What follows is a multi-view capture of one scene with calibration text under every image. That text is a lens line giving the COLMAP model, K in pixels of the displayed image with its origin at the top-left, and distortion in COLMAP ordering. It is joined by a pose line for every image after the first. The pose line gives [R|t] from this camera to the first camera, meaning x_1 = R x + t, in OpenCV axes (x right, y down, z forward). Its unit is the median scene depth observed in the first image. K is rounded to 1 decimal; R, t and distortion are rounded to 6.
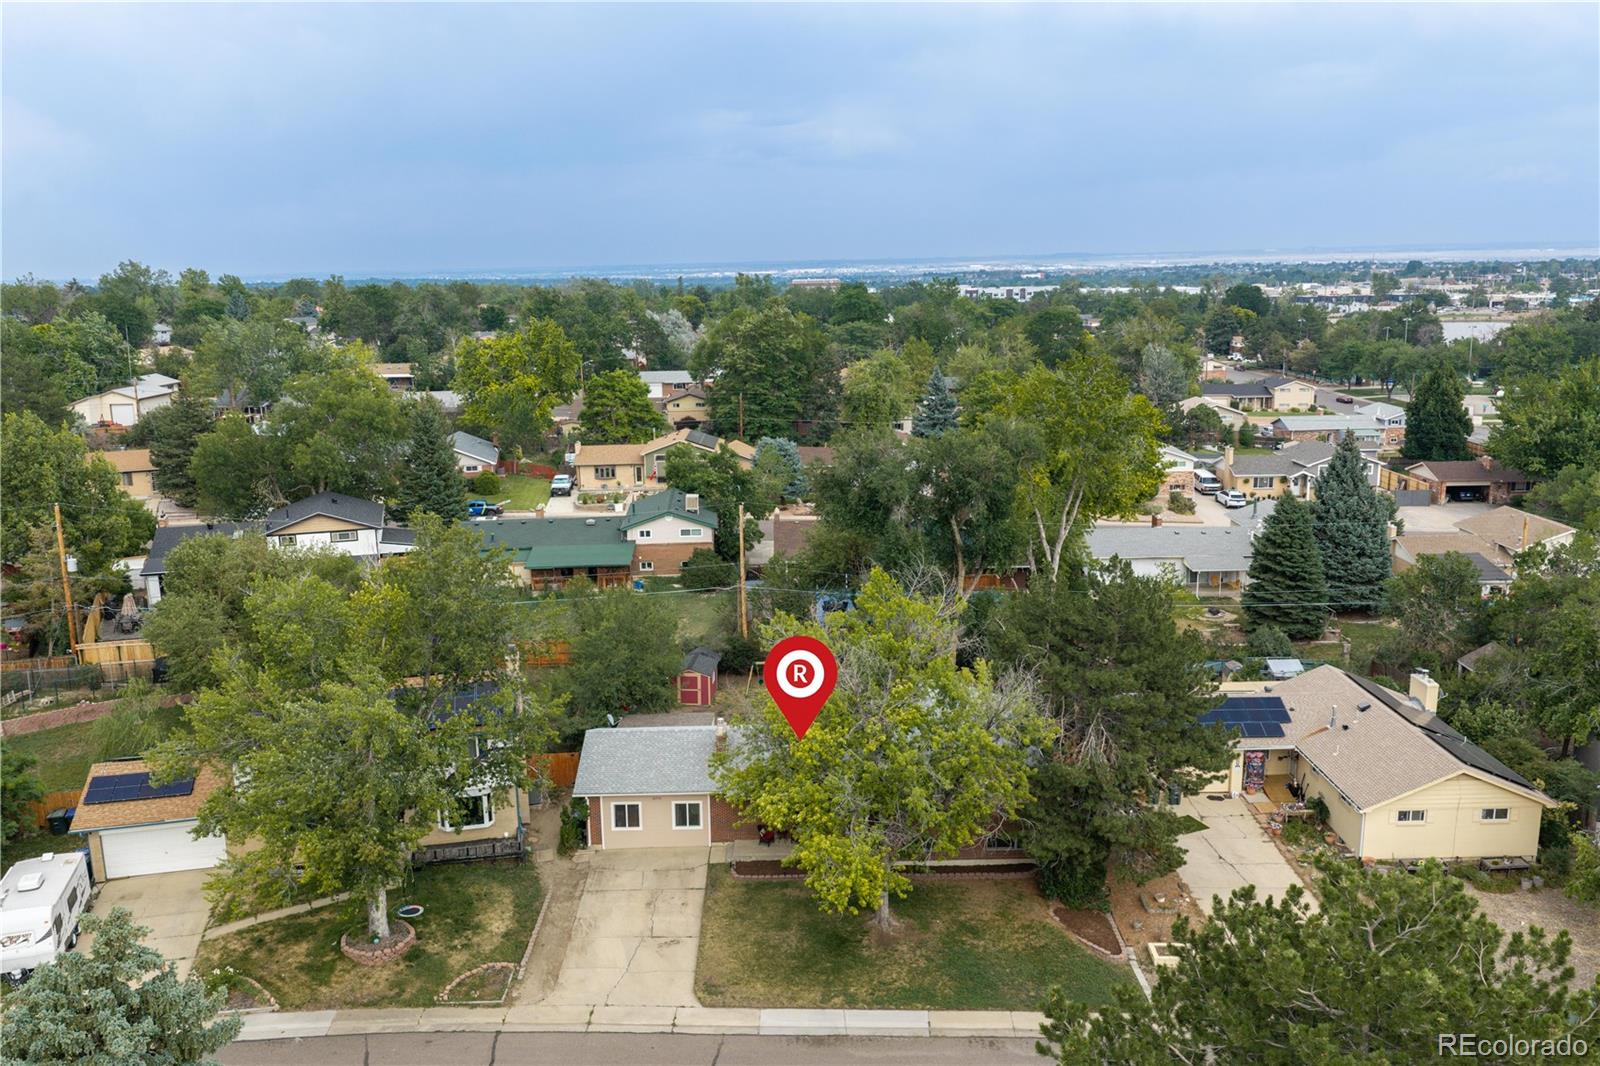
lens RADIAL K [[1325.3, 0, 799.6], [0, 1325.3, 531.3], [0, 0, 1]] dist [0.013534, -0.025672]
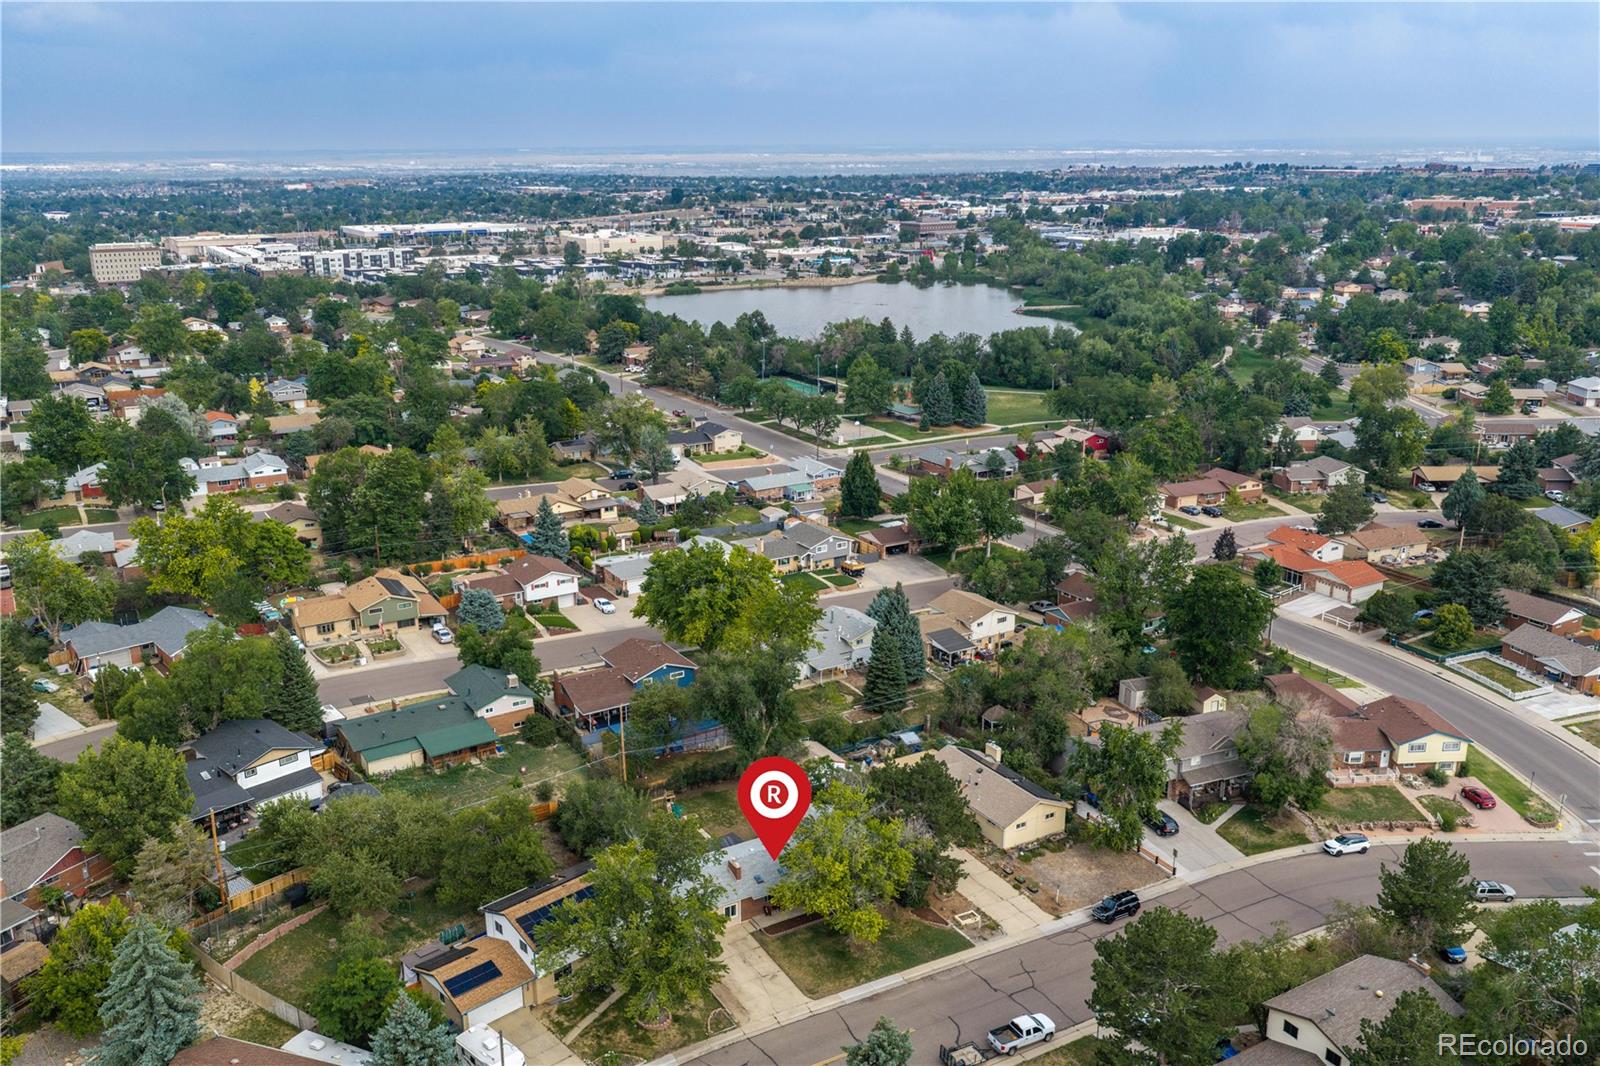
lens RADIAL K [[1325.3, 0, 801.3], [0, 1325.3, 533.6], [0, 0, 1]] dist [0.013534, -0.025672]
pose [[0.862064, -0.127312, 0.490549, -0.509268], [0.091457, 0.991122, 0.096504, -0.298334], [-0.498480, -0.038328, 0.866054, -0.417516]]
